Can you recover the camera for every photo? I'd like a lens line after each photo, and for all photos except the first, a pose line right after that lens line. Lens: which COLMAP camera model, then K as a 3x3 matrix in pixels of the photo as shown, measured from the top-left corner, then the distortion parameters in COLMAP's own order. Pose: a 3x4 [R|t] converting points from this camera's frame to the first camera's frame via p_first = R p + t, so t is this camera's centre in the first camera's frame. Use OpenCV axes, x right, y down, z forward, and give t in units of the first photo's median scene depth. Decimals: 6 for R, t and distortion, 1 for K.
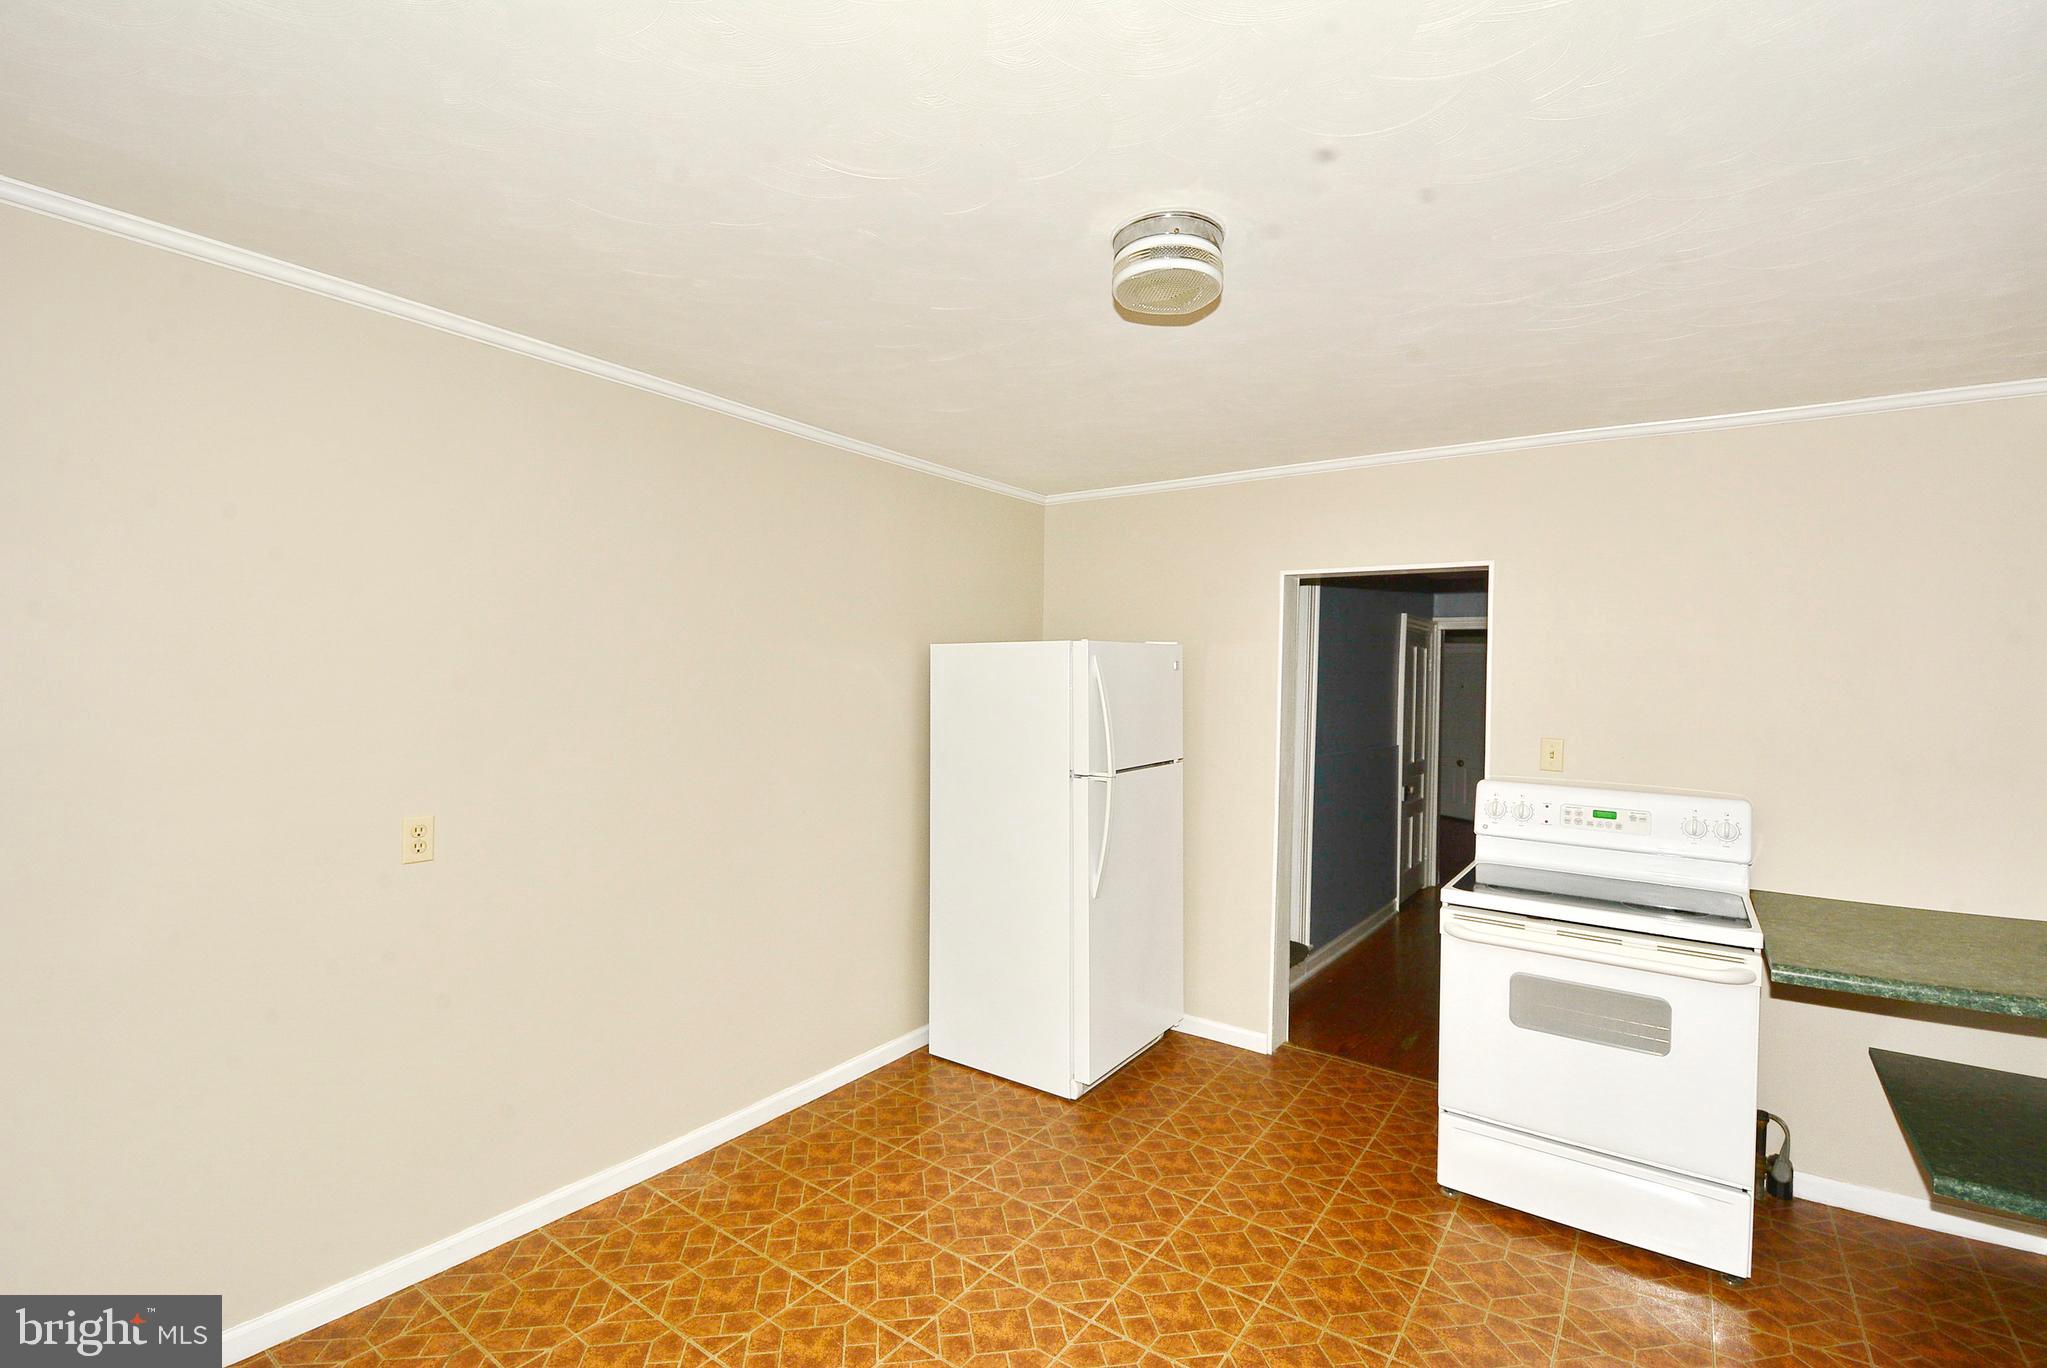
lens RADIAL K [[903.4, 0, 1029.6], [0, 903.4, 686.8], [0, 0, 1]] dist [-0.014448, -0.003598]
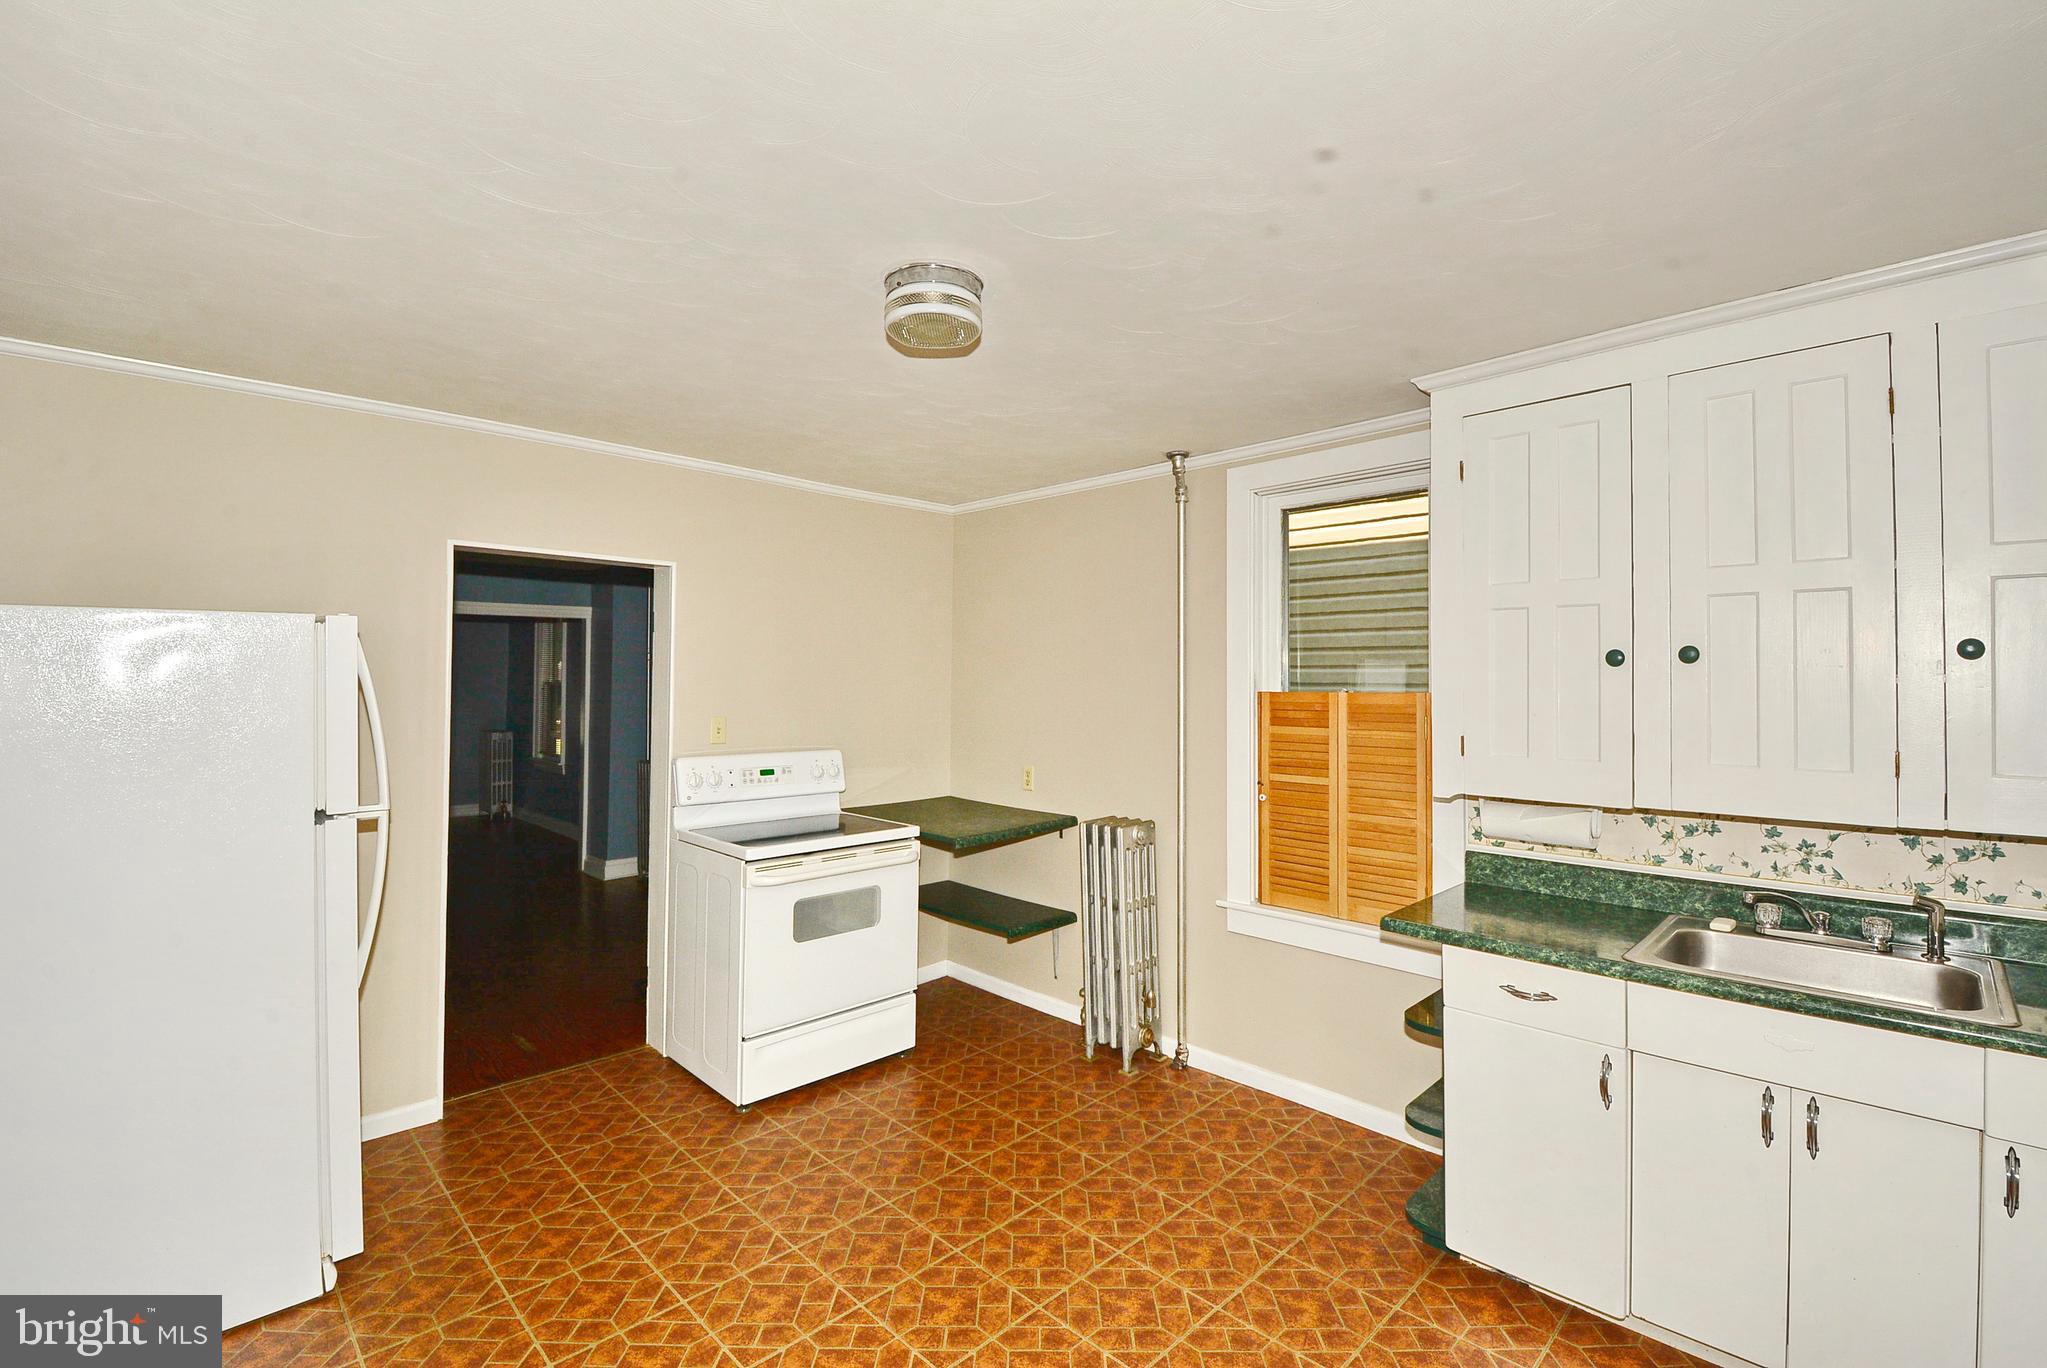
lens RADIAL K [[903.4, 0, 1024.9], [0, 903.4, 678.3], [0, 0, 1]] dist [-0.014448, -0.003598]
pose [[0.170205, -0.020050, 0.985205, -0.507229], [0.006490, 0.999794, 0.019226, -0.013250], [-0.985387, 0.003121, 0.170300, 0.365948]]
